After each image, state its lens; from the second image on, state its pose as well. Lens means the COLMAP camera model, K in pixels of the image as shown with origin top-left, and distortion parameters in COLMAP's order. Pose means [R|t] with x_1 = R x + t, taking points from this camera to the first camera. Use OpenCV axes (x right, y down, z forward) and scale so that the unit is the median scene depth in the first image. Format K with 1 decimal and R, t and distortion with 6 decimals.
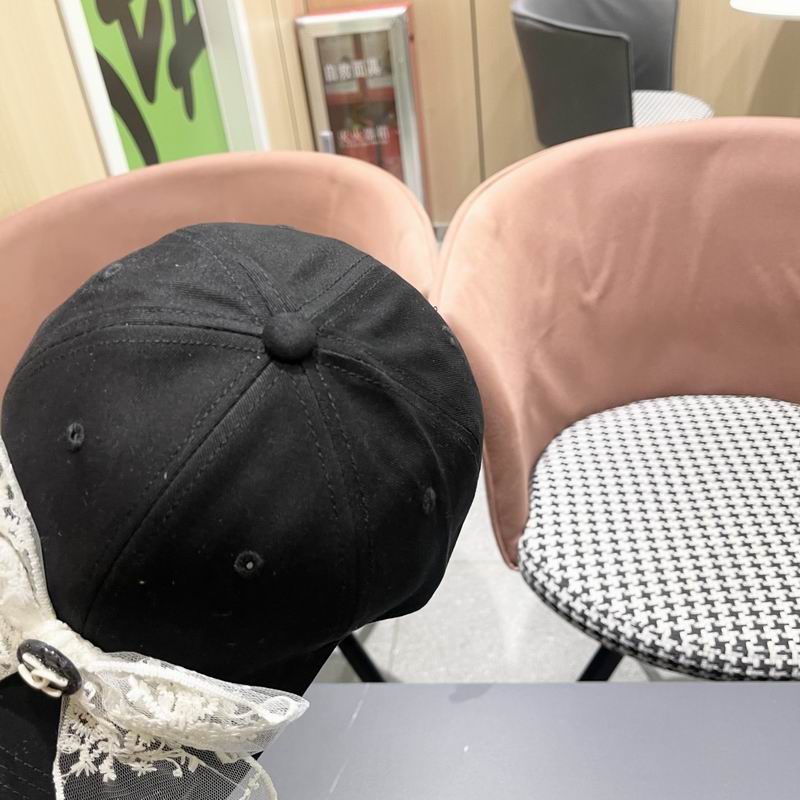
lens RADIAL K [[848.3, 0, 399.7], [0, 848.3, 396.4], [0, 0, 1]] dist [0.018789, 0.000000]
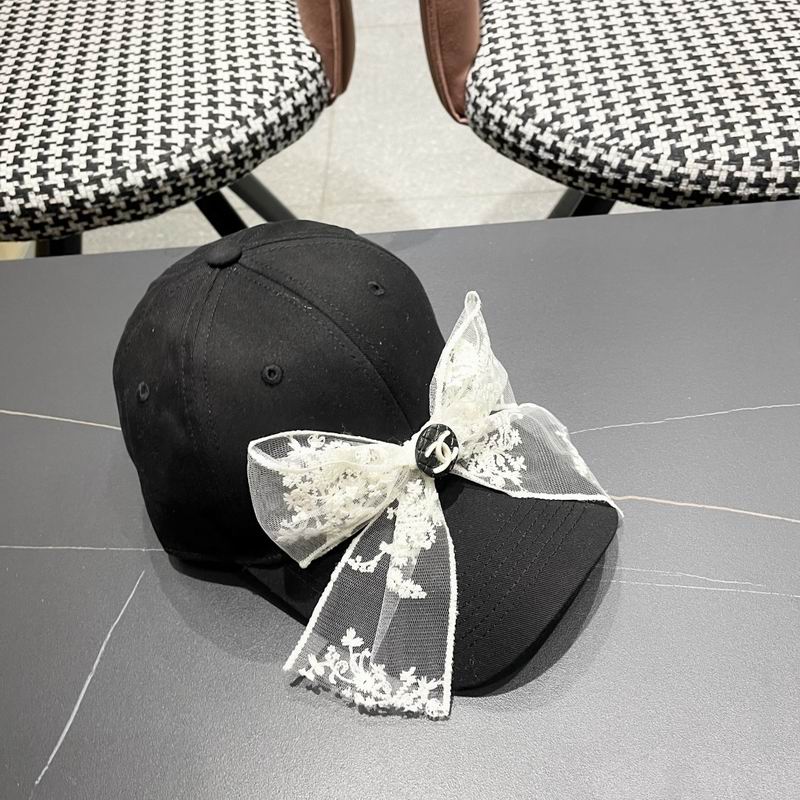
lens RADIAL K [[848.3, 0, 398.4], [0, 848.3, 409.5], [0, 0, 1]] dist [0.018789, 0.000000]
pose [[0.994551, -0.058048, 0.086592, -0.003058], [0.028399, 0.950079, 0.310715, 0.237912], [-0.100306, -0.306563, 0.946551, 0.219696]]
